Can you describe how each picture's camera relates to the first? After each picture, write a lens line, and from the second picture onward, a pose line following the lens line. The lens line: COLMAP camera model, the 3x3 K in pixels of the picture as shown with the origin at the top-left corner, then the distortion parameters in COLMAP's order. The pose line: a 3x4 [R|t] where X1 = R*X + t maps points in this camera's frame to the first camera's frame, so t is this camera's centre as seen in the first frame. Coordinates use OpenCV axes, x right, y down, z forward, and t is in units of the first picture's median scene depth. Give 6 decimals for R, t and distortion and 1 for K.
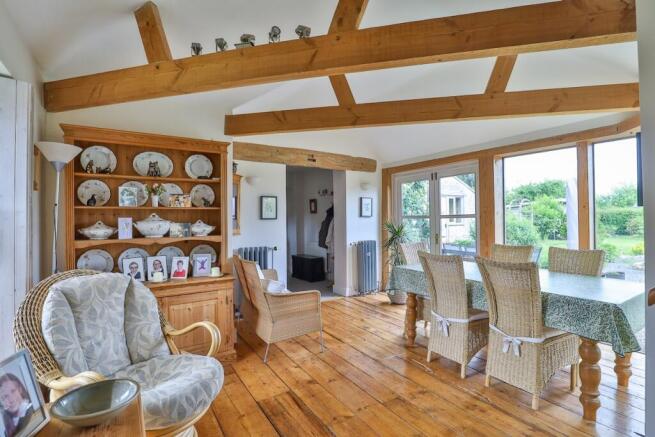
lens RADIAL K [[315.7, 0, 327.5], [0, 315.7, 218.5], [0, 0, 1]] dist [-0.022679, 0.000121]
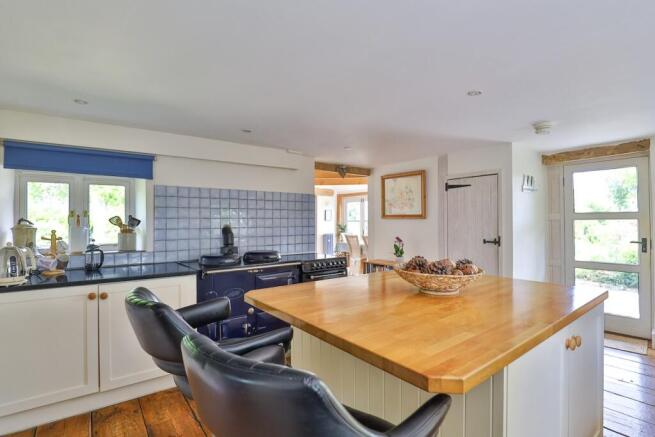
lens RADIAL K [[315.7, 0, 327.5], [0, 315.7, 218.5], [0, 0, 1]] dist [-0.022679, 0.000121]
pose [[0.994325, 0.016340, 0.105121, -0.077982], [-0.016996, 0.999841, 0.005345, -0.026458], [-0.105017, -0.007101, 0.994445, -0.865441]]
